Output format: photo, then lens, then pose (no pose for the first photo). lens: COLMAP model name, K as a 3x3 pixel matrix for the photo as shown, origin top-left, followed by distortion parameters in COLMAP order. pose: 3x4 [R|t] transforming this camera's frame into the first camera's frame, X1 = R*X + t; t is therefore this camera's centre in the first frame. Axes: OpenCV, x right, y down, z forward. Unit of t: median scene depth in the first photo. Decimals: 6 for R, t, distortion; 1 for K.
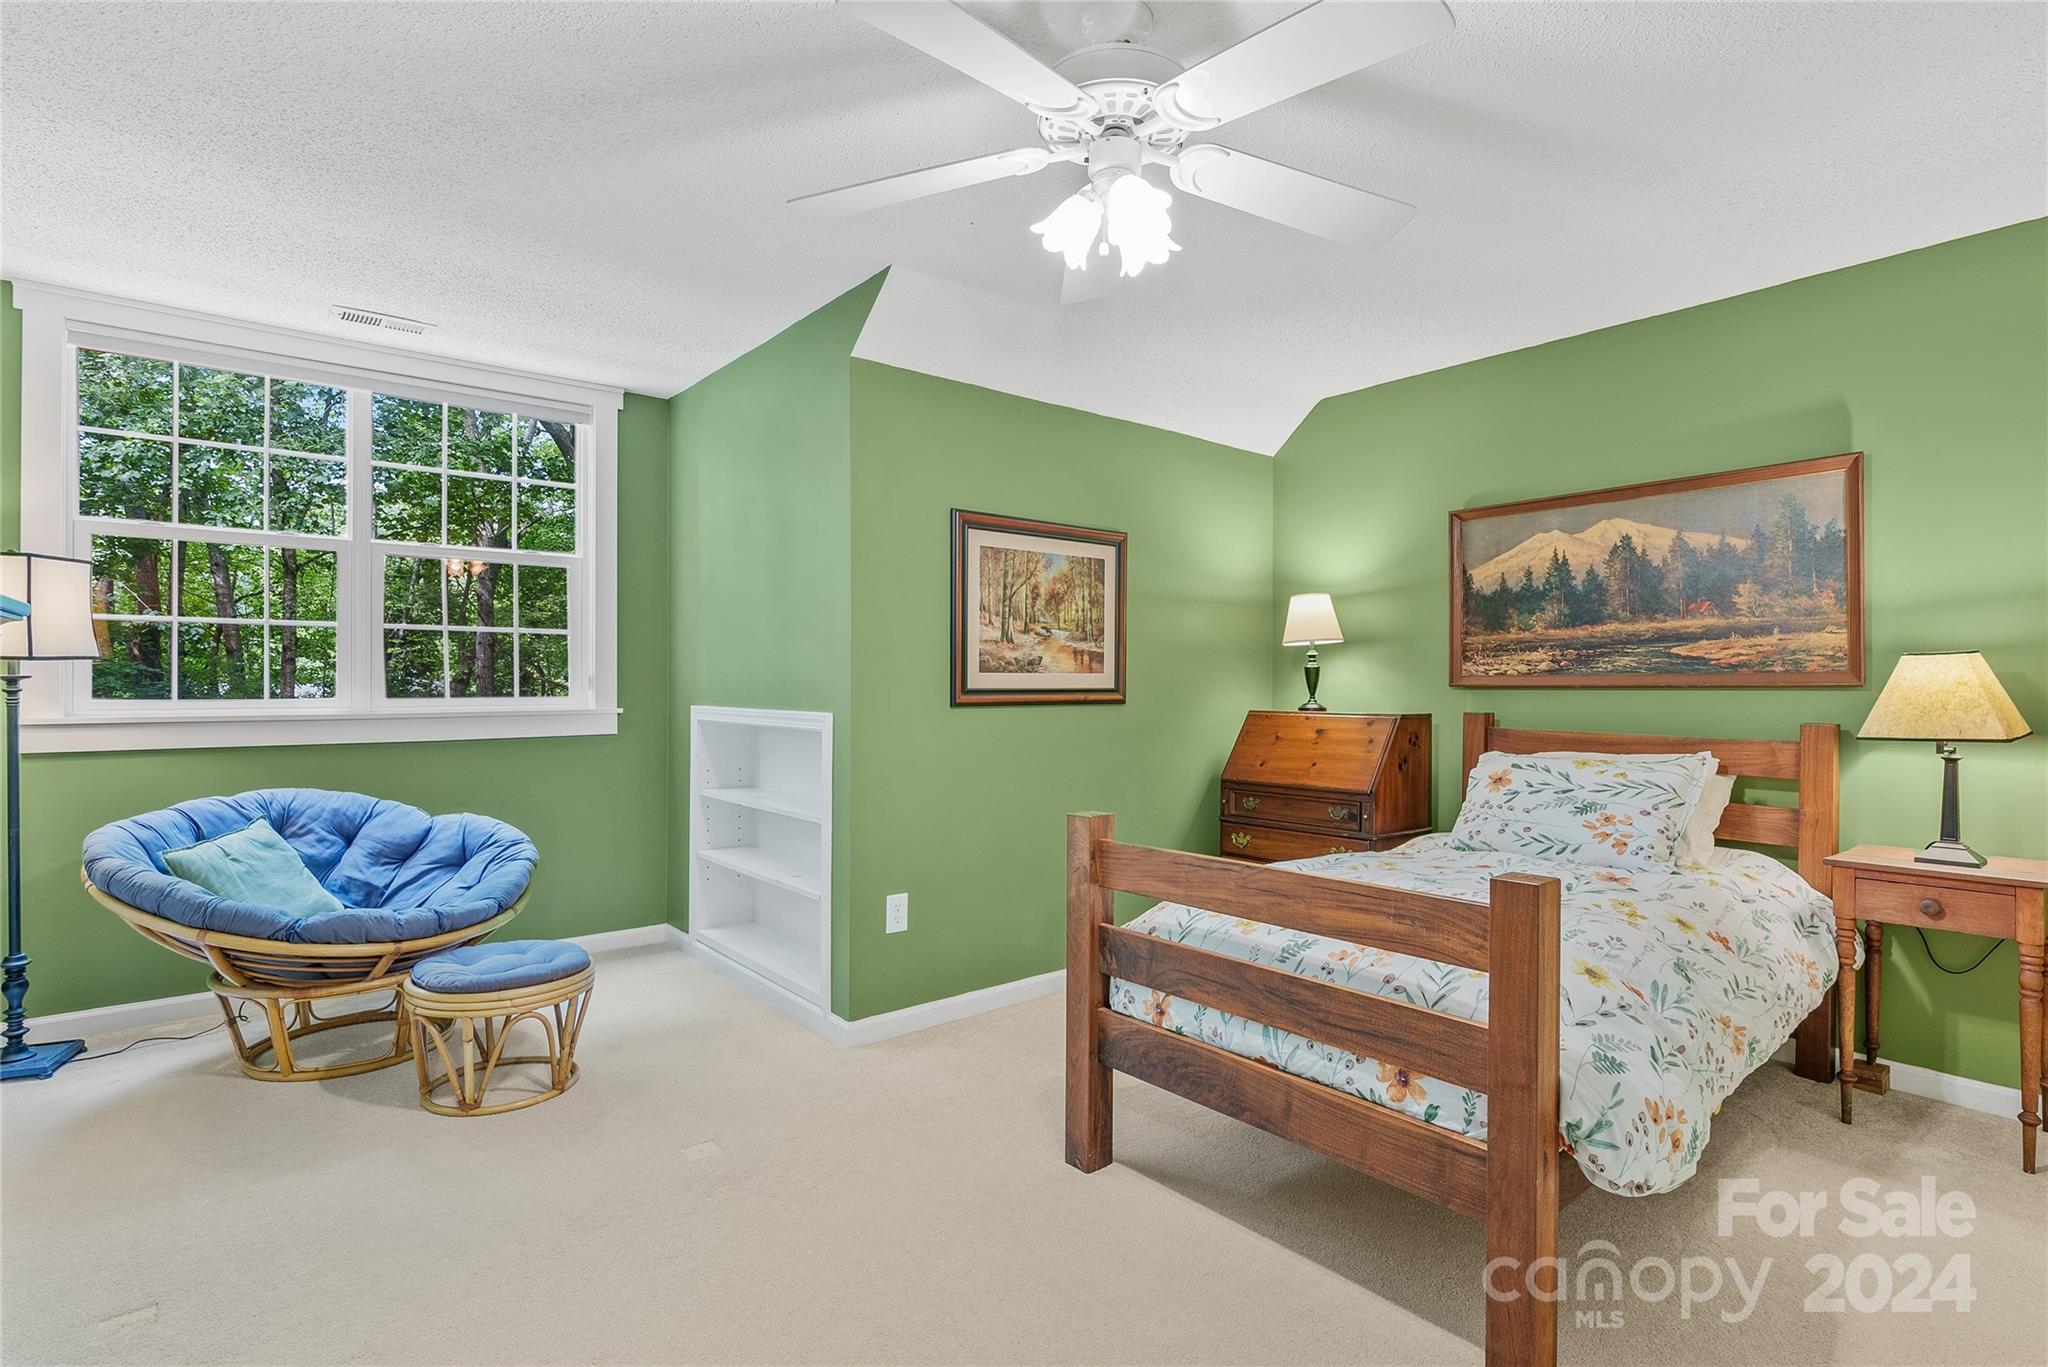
lens RADIAL K [[949.4, 0, 1029.0], [0, 949.4, 691.5], [0, 0, 1]] dist [-0.005771, -0.000536]
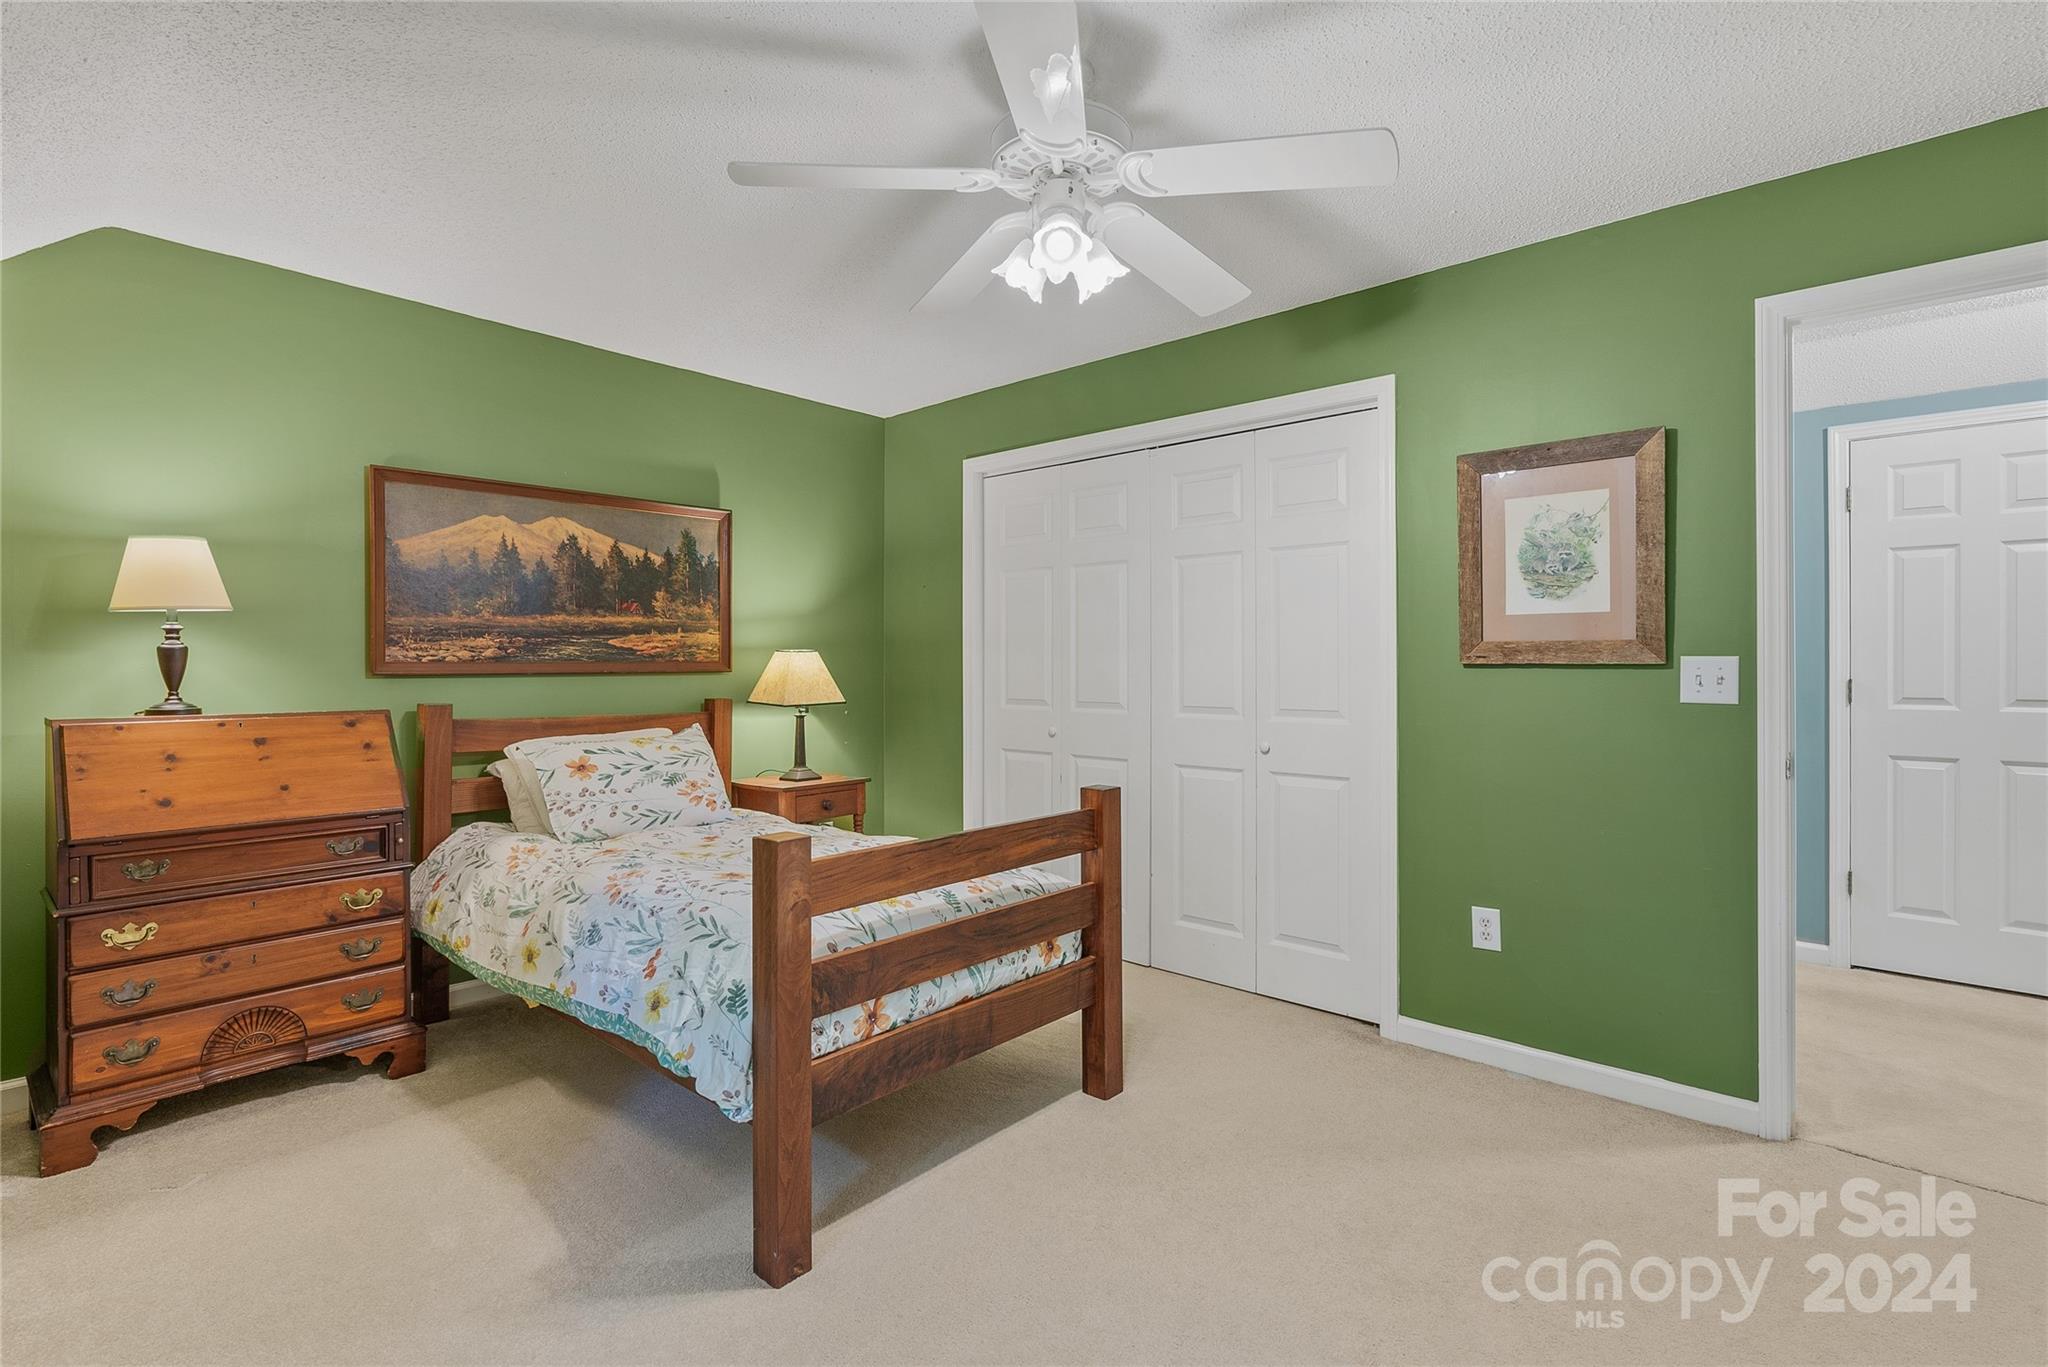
lens RADIAL K [[949.4, 0, 1030.1], [0, 949.4, 664.2], [0, 0, 1]] dist [-0.005771, -0.000536]
pose [[-0.128228, 0.001396, 0.991744, -0.558498], [0.008722, 0.999962, -0.000280, -0.011366], [-0.991706, 0.008614, -0.128236, 0.654364]]
